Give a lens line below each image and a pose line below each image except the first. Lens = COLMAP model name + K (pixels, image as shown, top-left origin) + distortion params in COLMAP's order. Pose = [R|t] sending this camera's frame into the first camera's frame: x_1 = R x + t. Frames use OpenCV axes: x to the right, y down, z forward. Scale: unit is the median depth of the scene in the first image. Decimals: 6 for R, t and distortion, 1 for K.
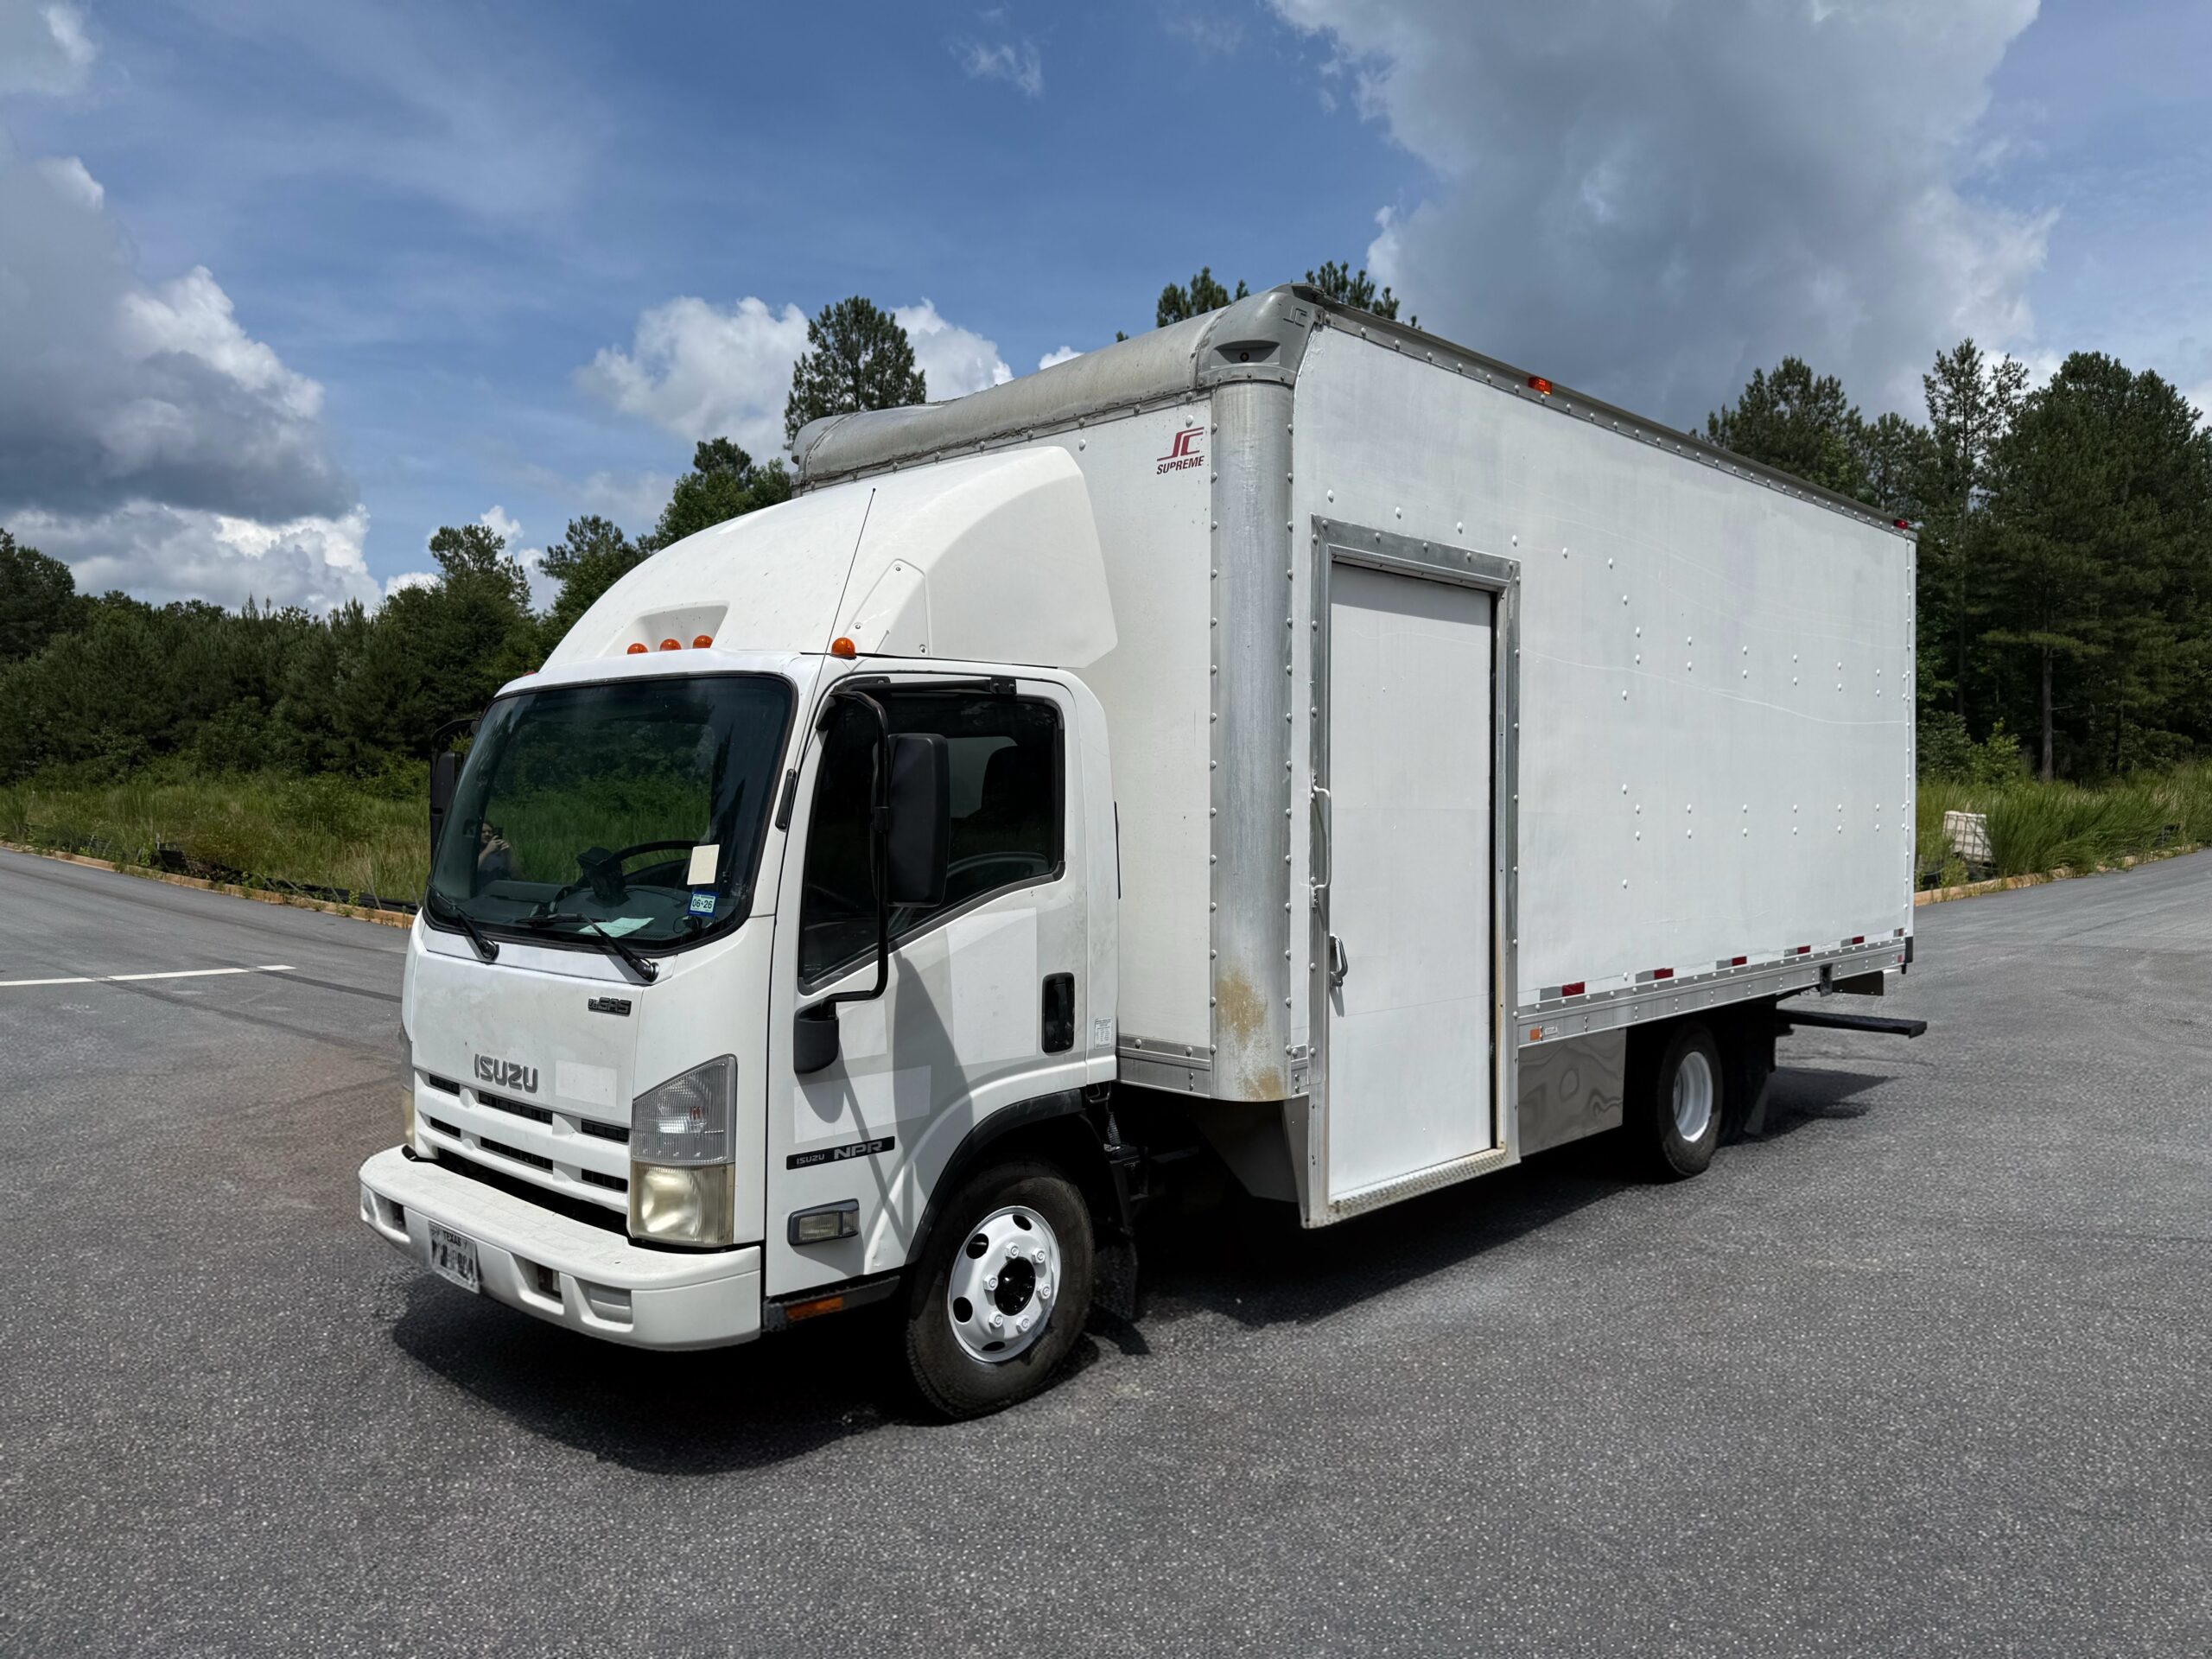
lens RADIAL K [[1542.5, 0, 1151.1], [0, 1542.5, 823.4], [0, 0, 1]] dist [0.086054, -0.131473]
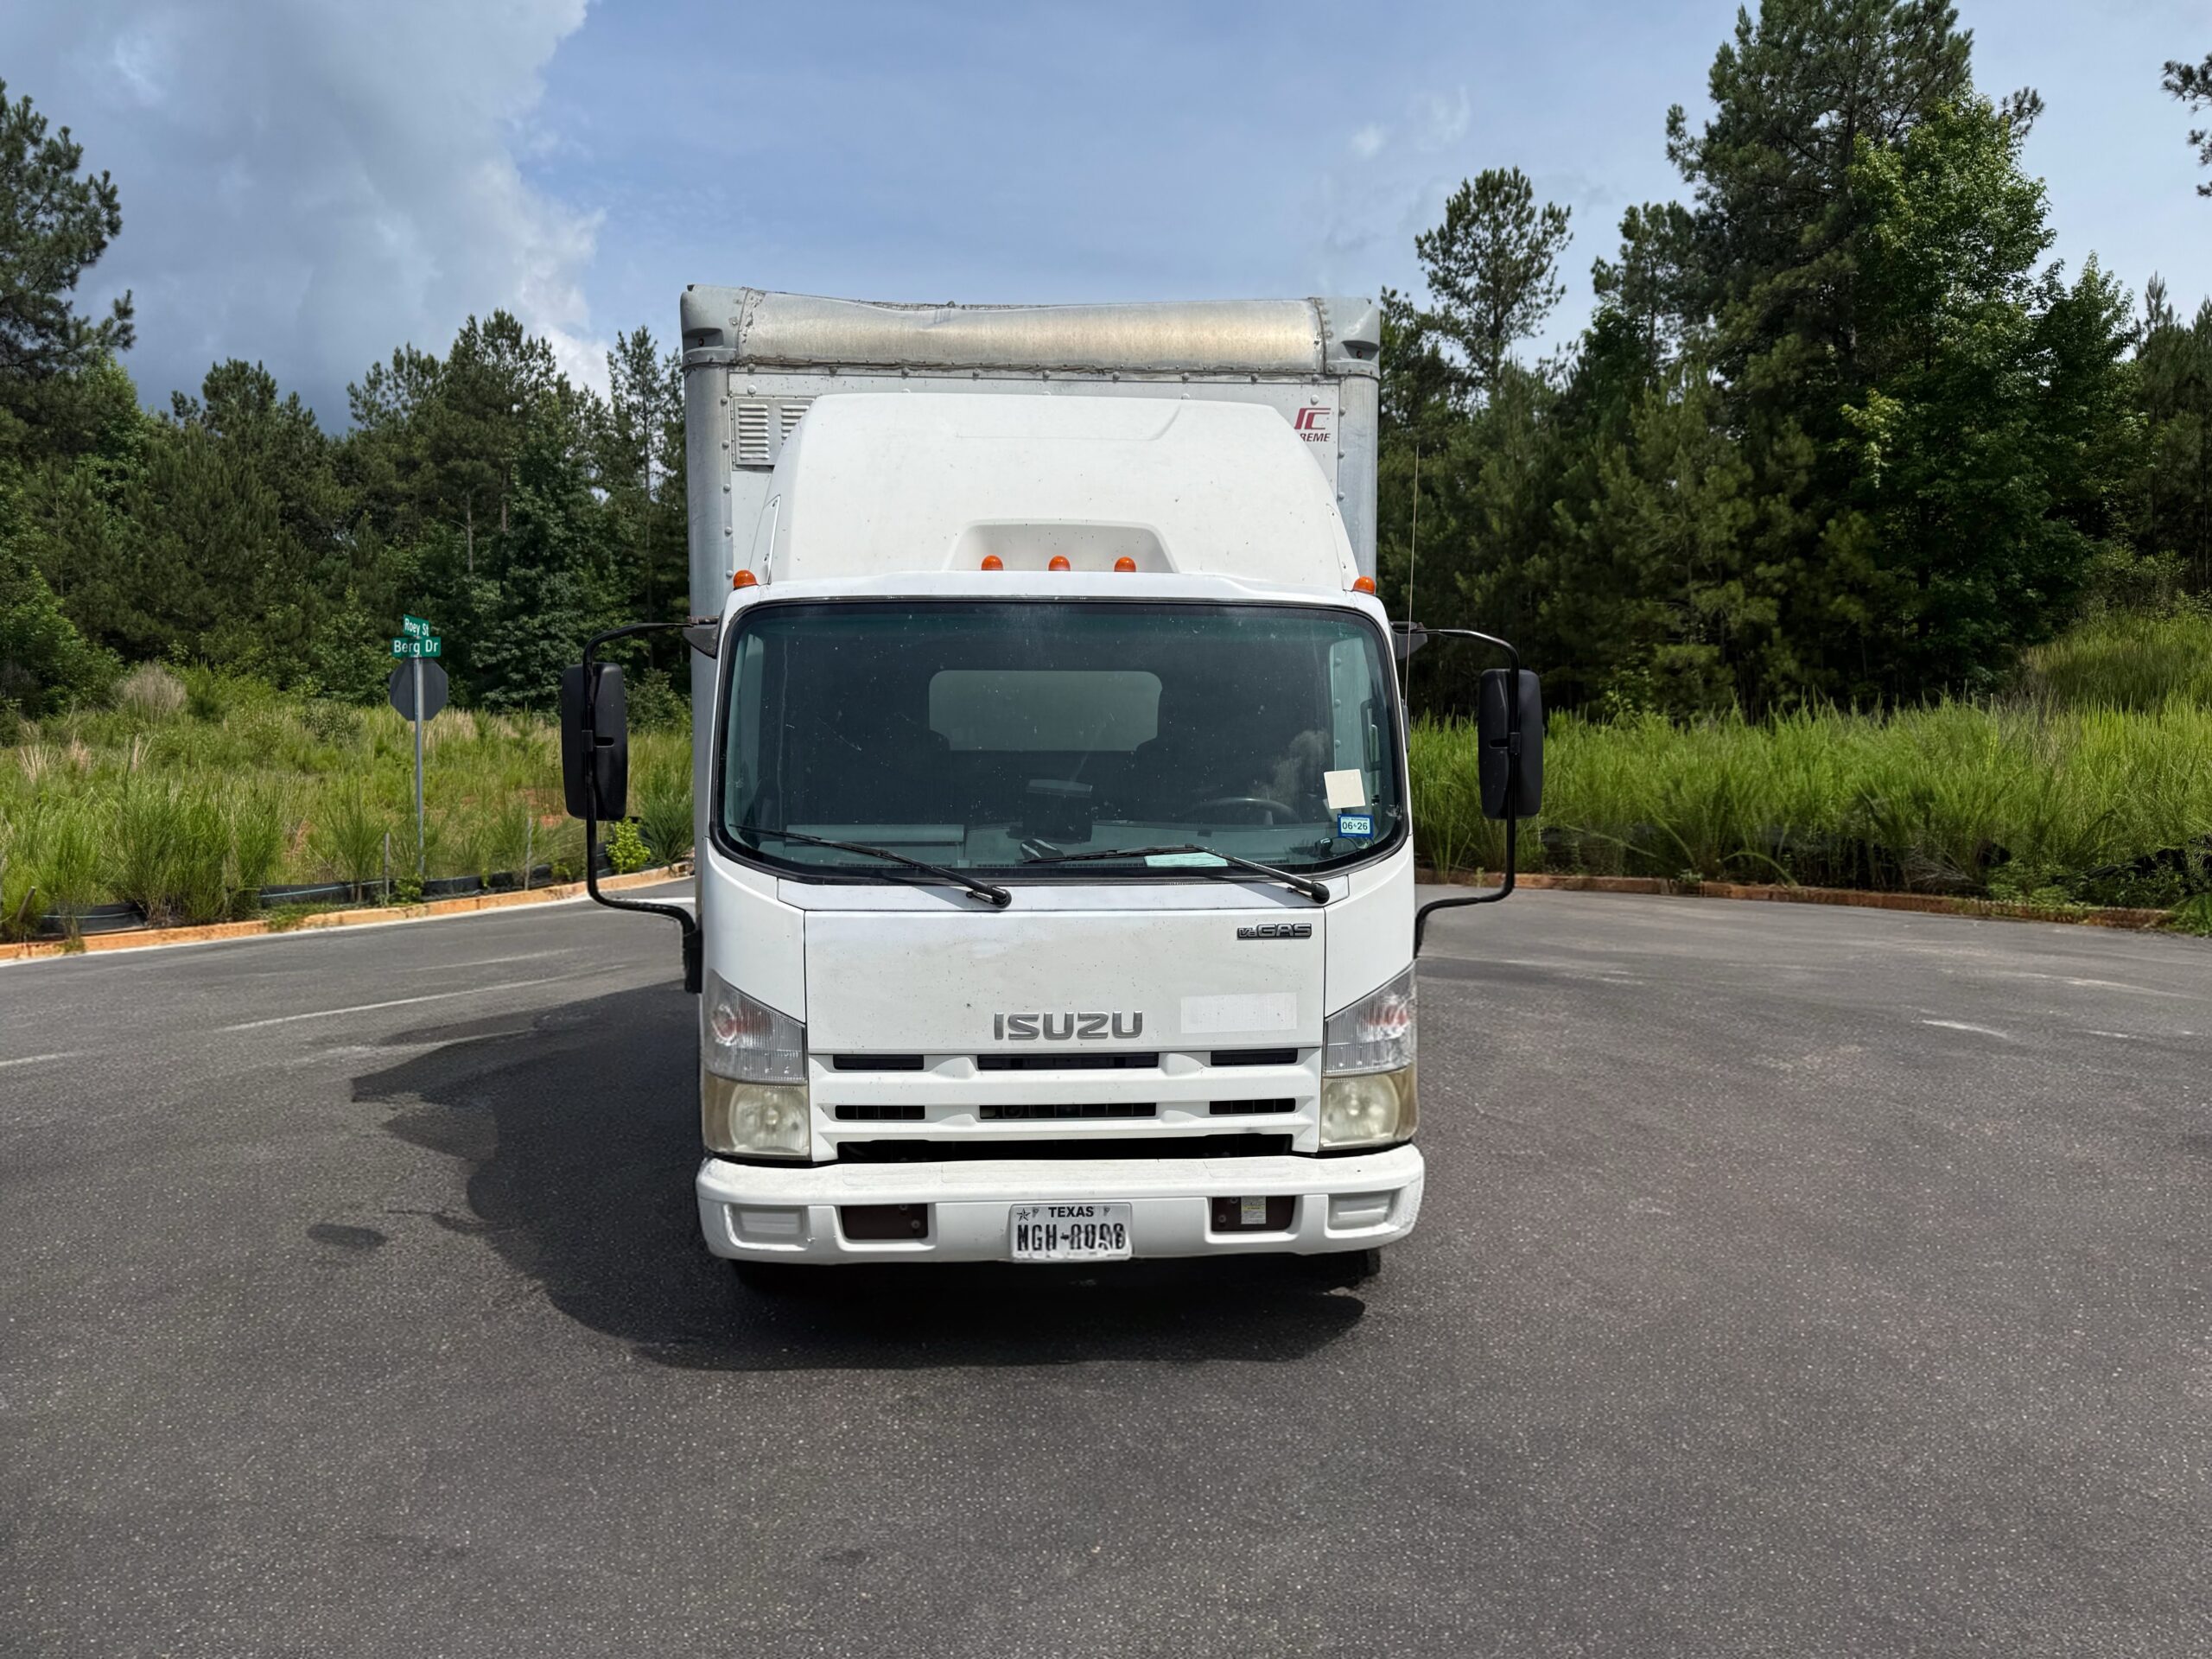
lens RADIAL K [[1541.0, 0, 1106.1], [0, 1541.0, 853.1], [0, 0, 1]] dist [-0.001610, -0.003821]
pose [[0.684999, -0.049032, 0.726892, -0.863957], [0.011608, 0.998341, 0.056404, 0.007148], [-0.728451, -0.030199, 0.684432, 0.305779]]
